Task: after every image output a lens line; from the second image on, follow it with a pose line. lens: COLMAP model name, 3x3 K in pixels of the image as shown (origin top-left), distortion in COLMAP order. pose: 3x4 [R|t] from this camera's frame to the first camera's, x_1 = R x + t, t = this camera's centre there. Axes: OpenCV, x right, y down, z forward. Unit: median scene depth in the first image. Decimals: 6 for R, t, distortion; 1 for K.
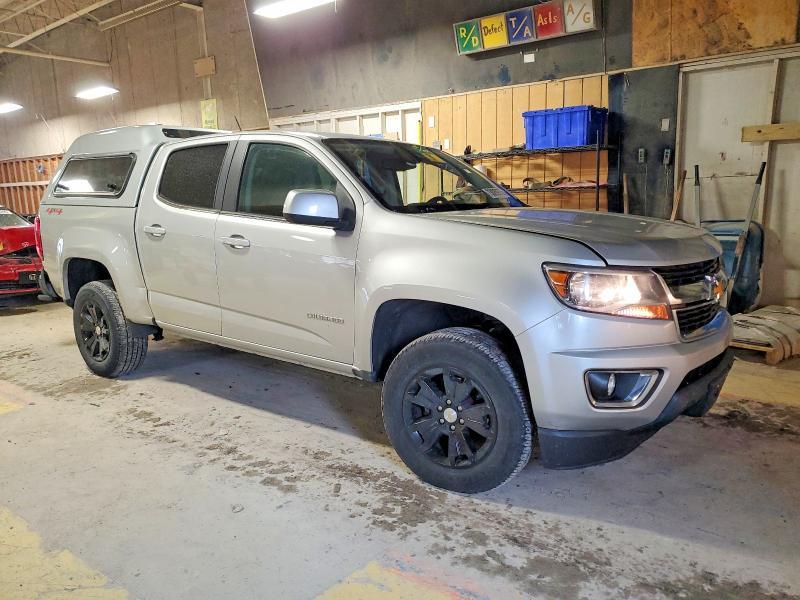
lens RADIAL K [[605.5, 0, 401.3], [0, 605.5, 298.9], [0, 0, 1]] dist [0.010881, 0.004931]
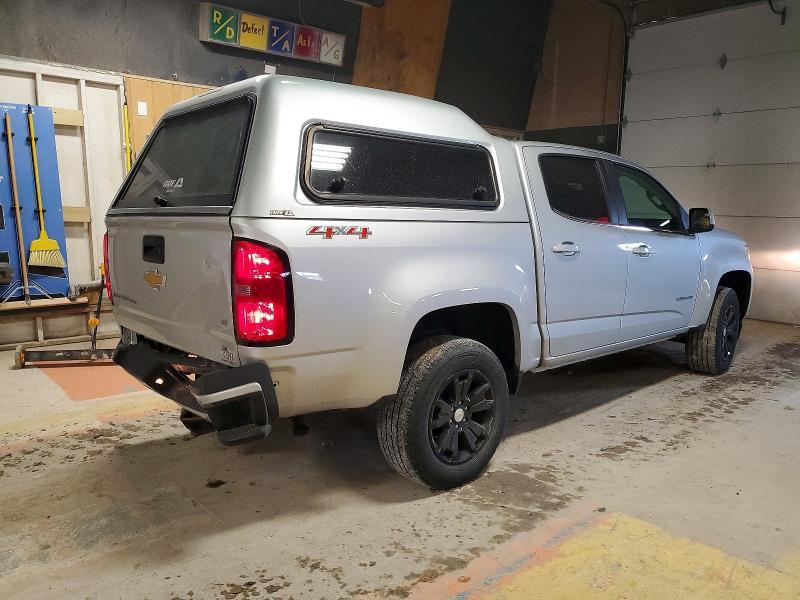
lens RADIAL K [[632.2, 0, 399.4], [0, 632.2, 304.9], [0, 0, 1]] dist [0.013497, 0.010892]
pose [[0.166646, -0.132407, 0.977086, -1.257072], [0.148746, 0.982978, 0.107836, -0.157294], [-0.974733, 0.127367, 0.183505, 1.018809]]
